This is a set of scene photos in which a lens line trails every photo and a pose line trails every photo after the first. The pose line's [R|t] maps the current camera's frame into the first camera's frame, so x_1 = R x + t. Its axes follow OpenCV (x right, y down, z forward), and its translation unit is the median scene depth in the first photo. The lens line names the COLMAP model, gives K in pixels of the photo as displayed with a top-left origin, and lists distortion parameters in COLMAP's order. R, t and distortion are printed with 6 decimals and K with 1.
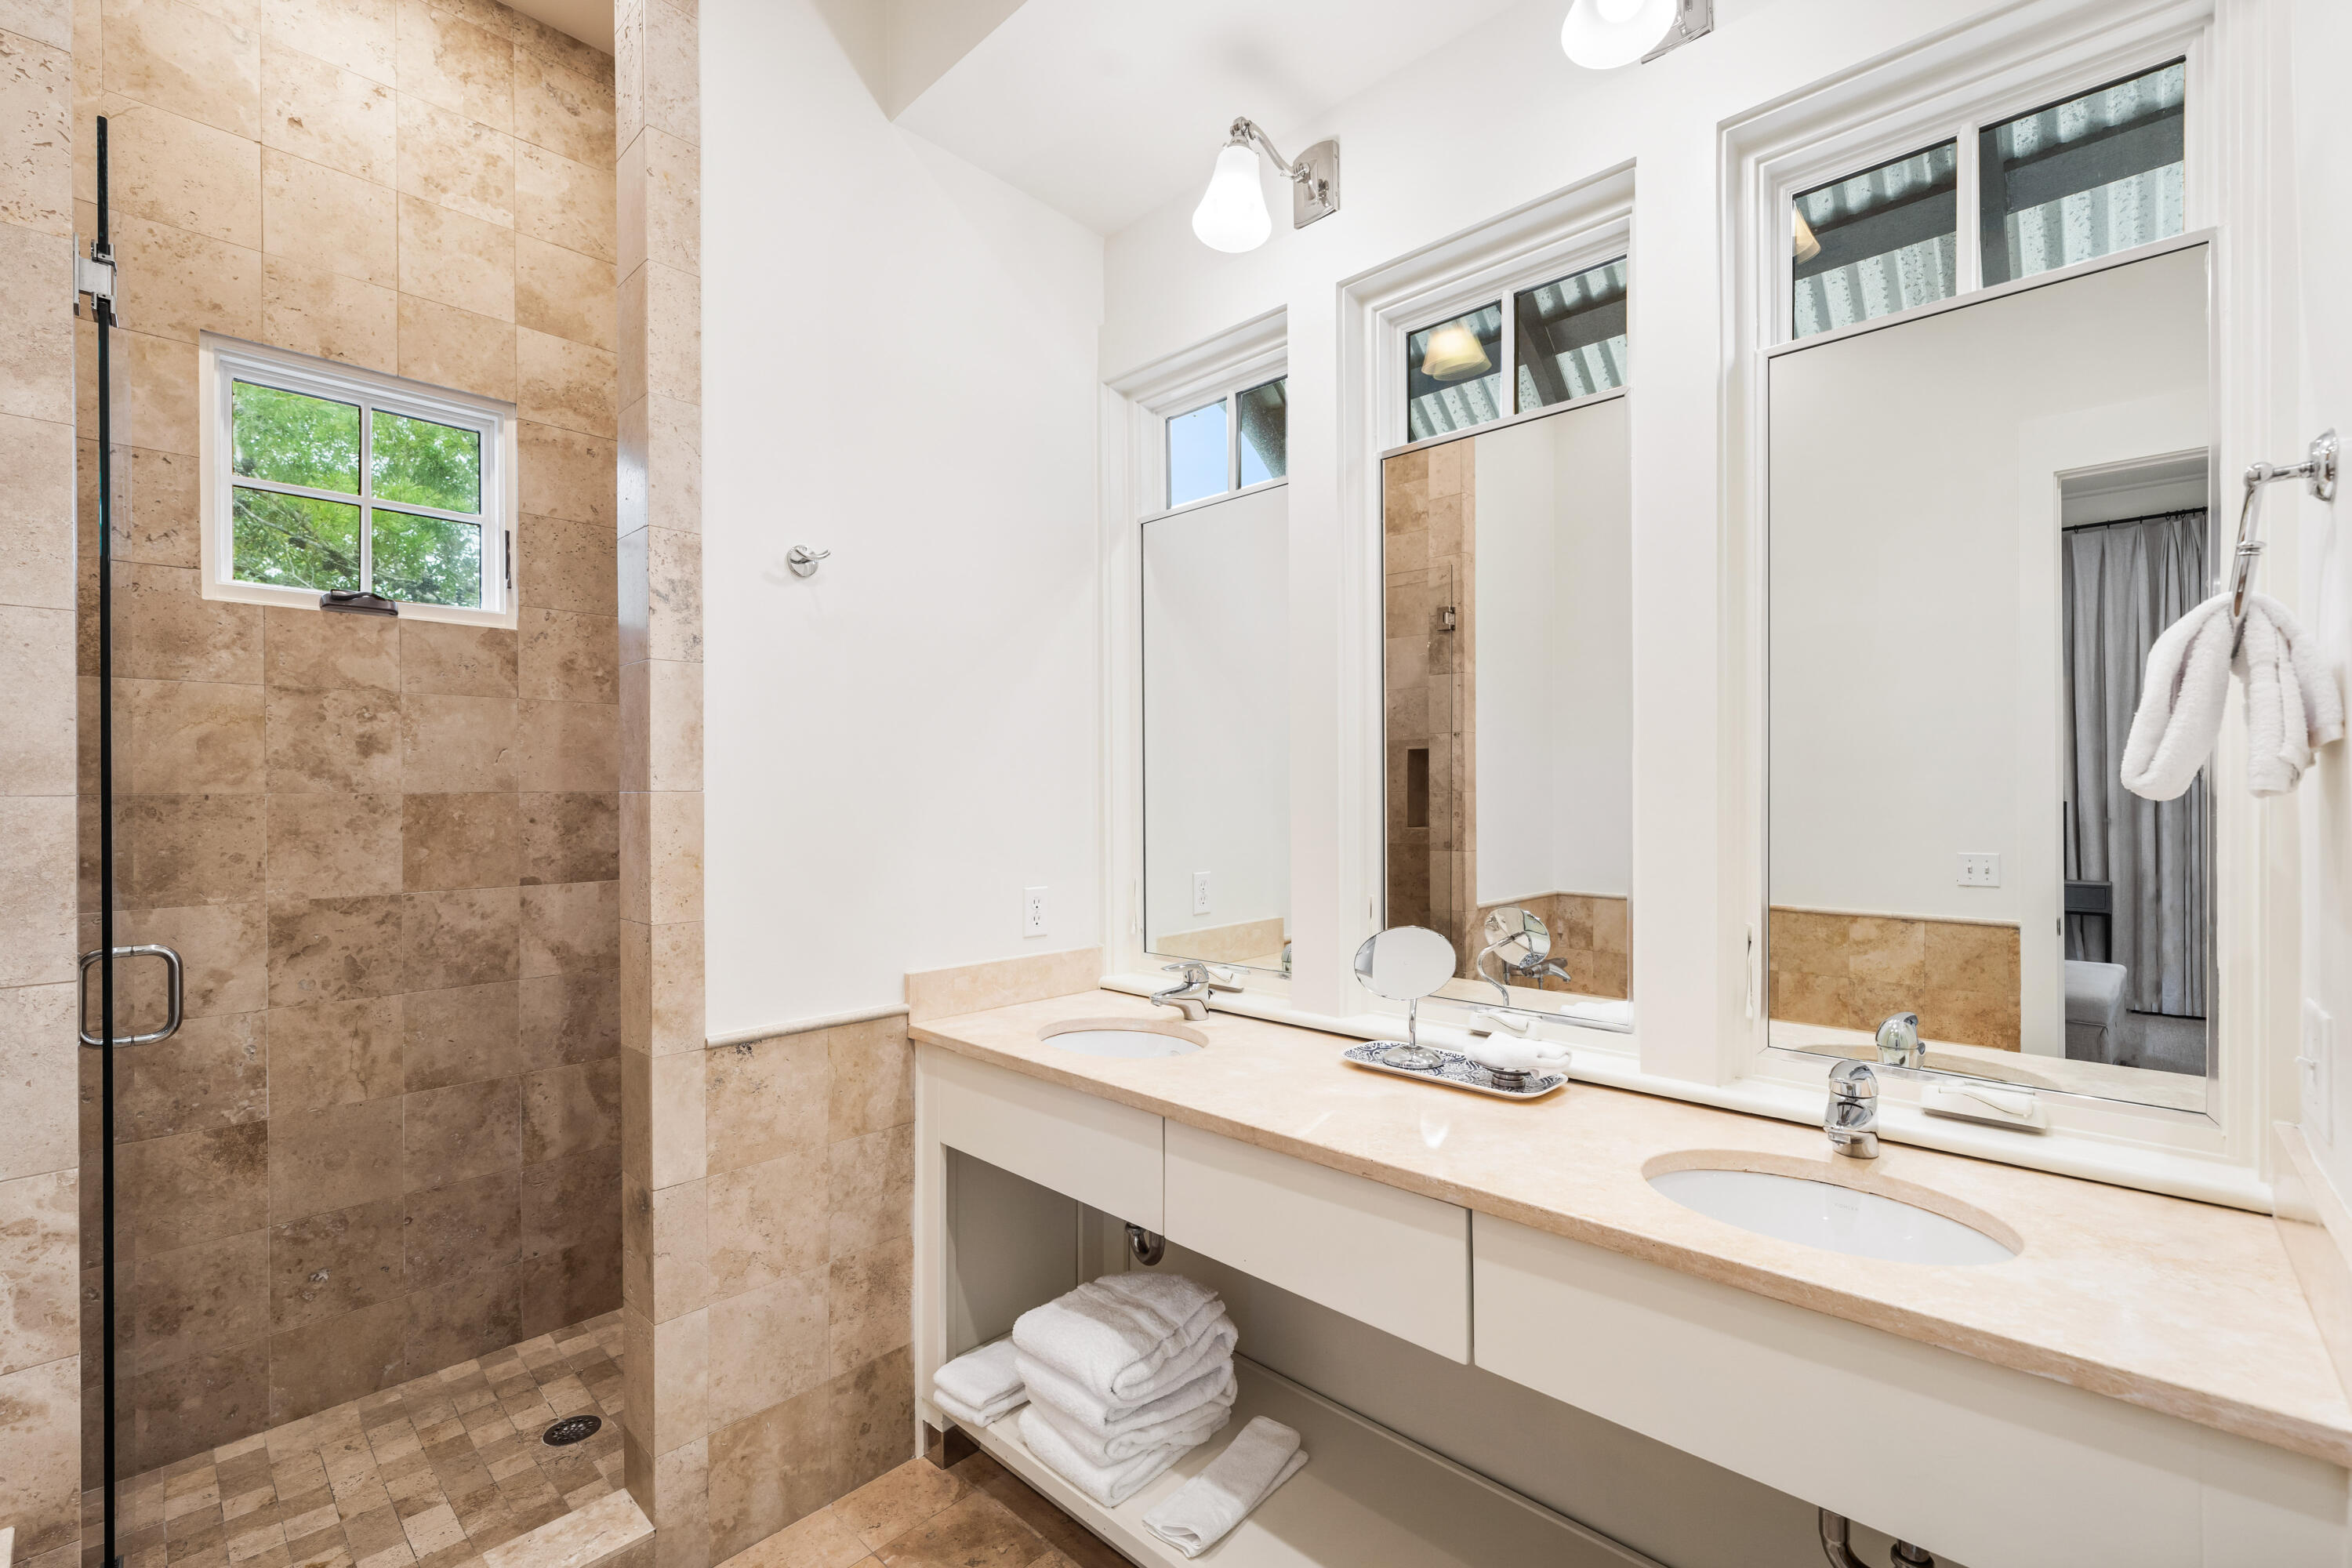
lens RADIAL K [[1016.2, 0, 1227.4], [0, 1016.2, 793.7], [0, 0, 1]] dist [-0.001803, -0.000301]
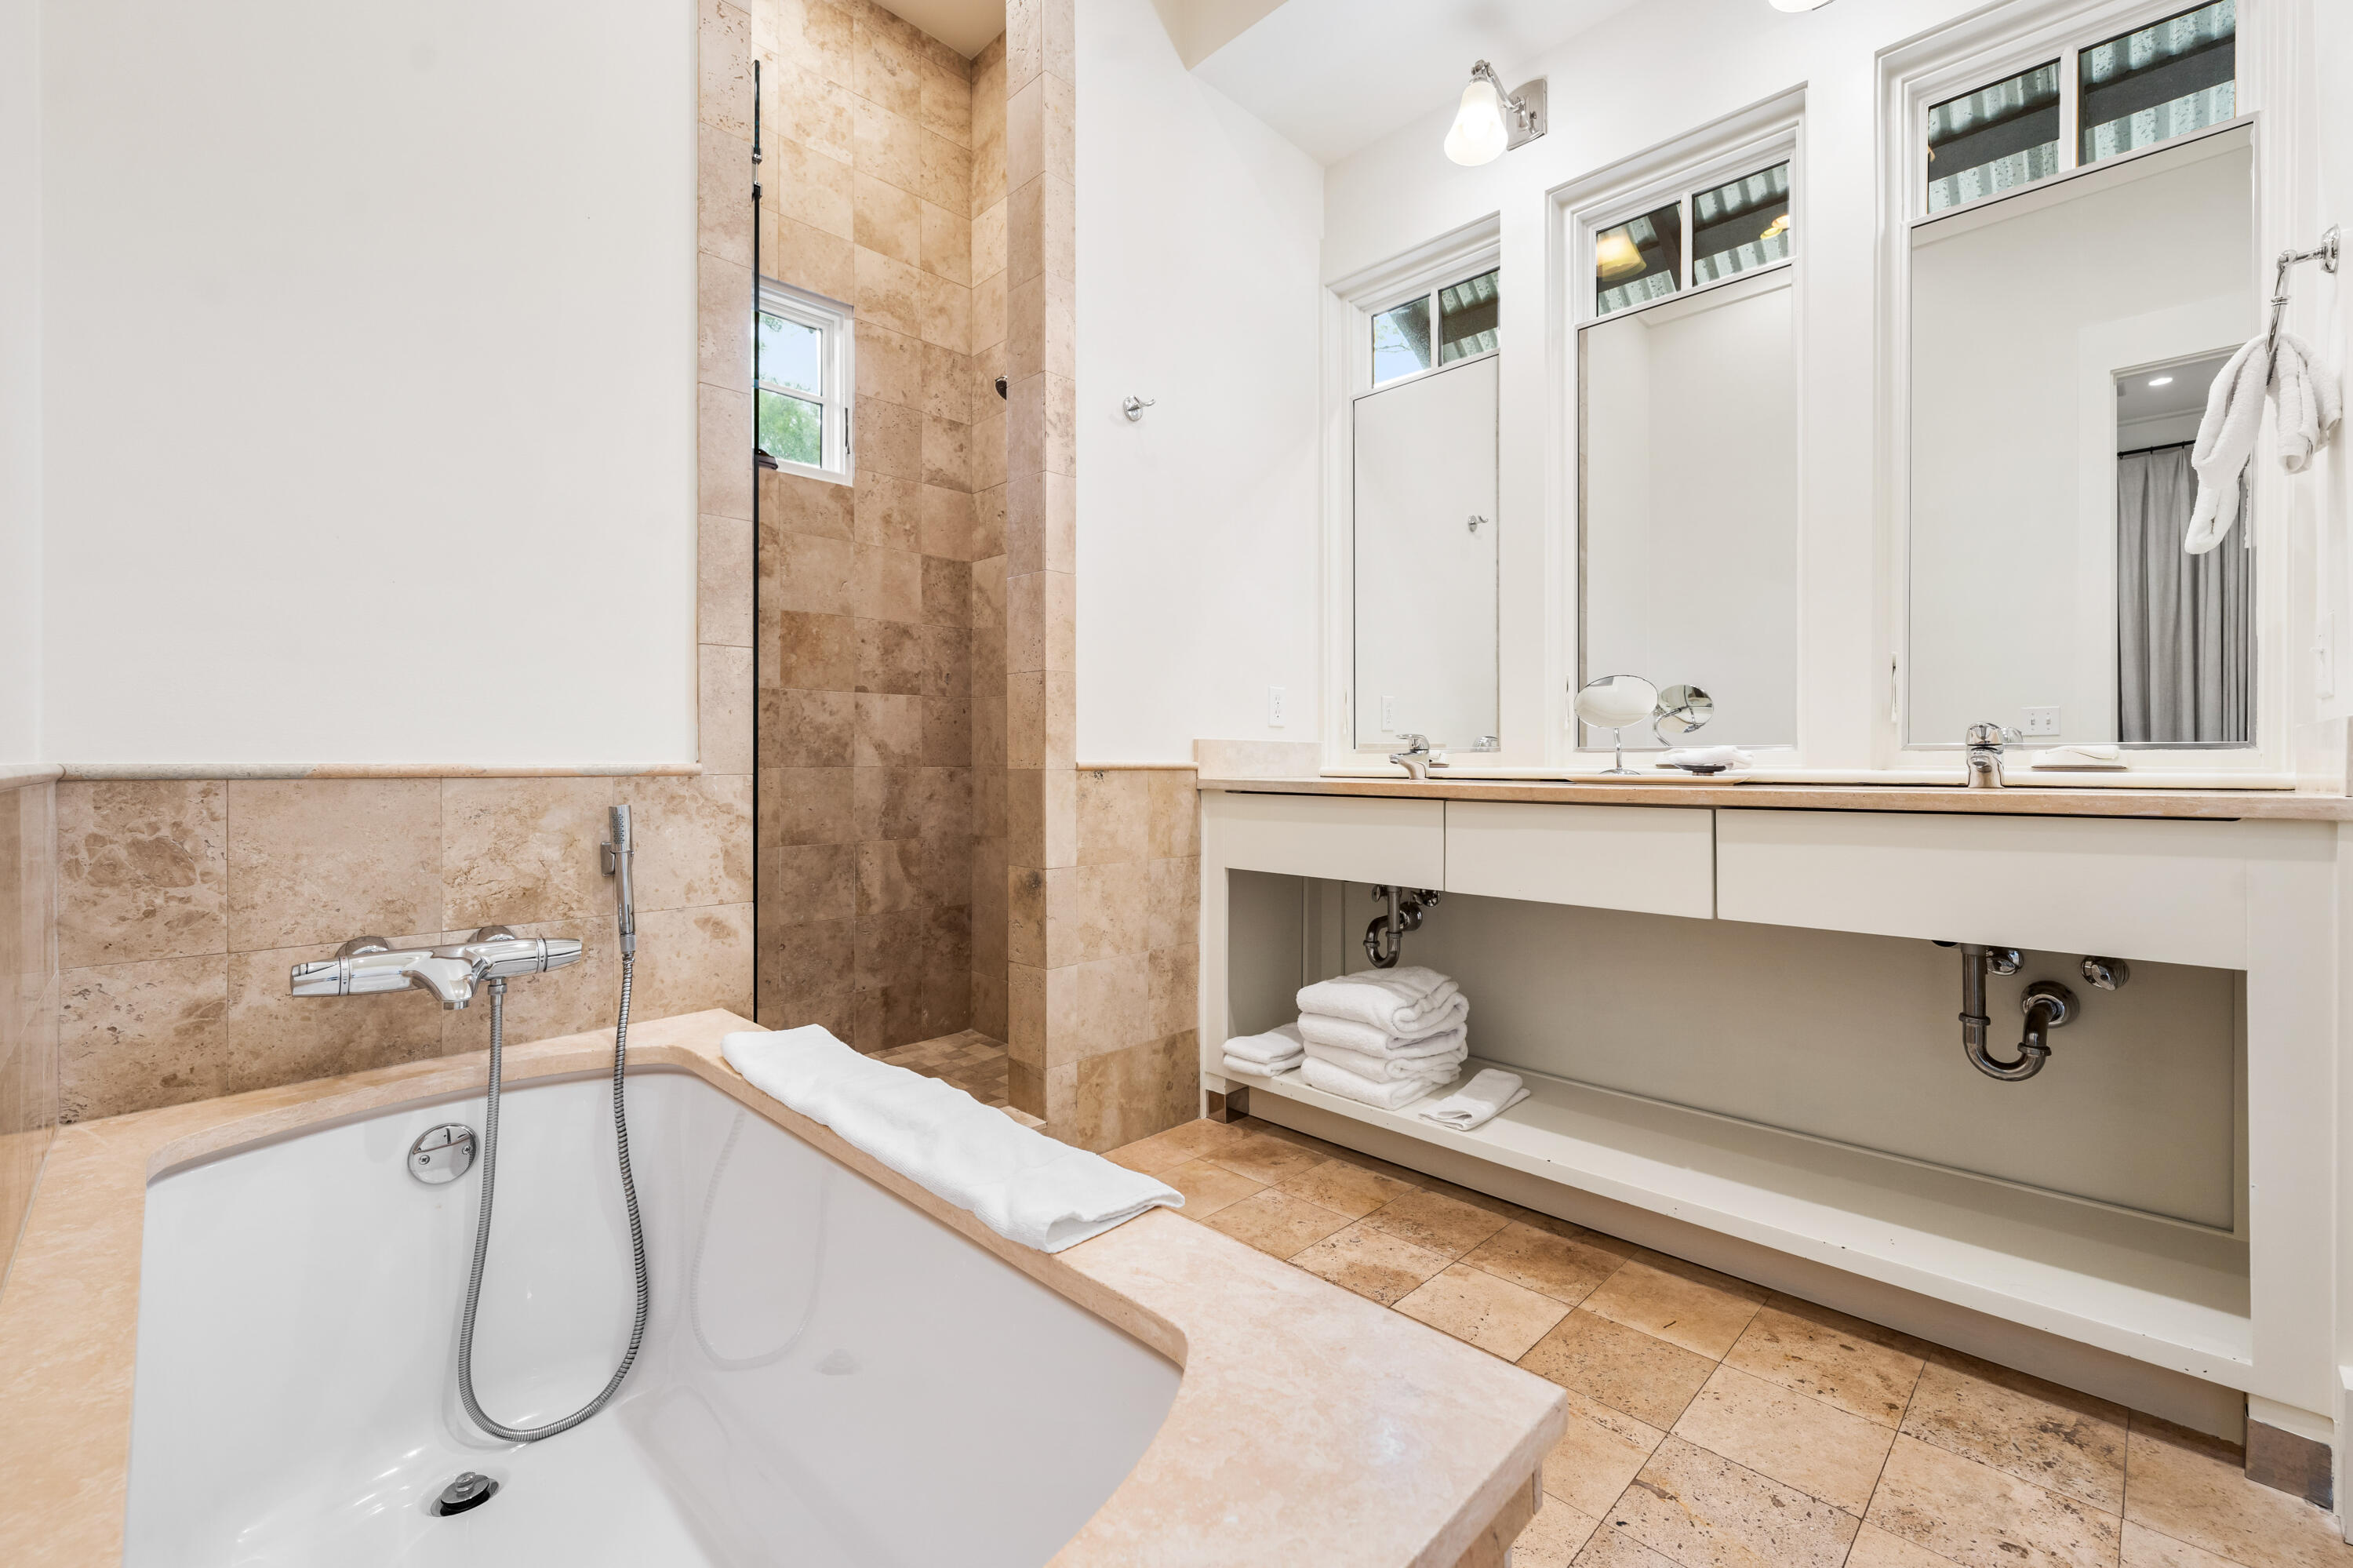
lens RADIAL K [[1008.2, 0, 1207.8], [0, 1008.2, 773.9], [0, 0, 1]] dist [-0.001974, 0.000513]
pose [[0.999497, 0.005205, -0.031272, -0.272158], [-0.005179, 0.999986, 0.000918, 0.229696], [0.031277, -0.000755, 0.999510, -0.277599]]
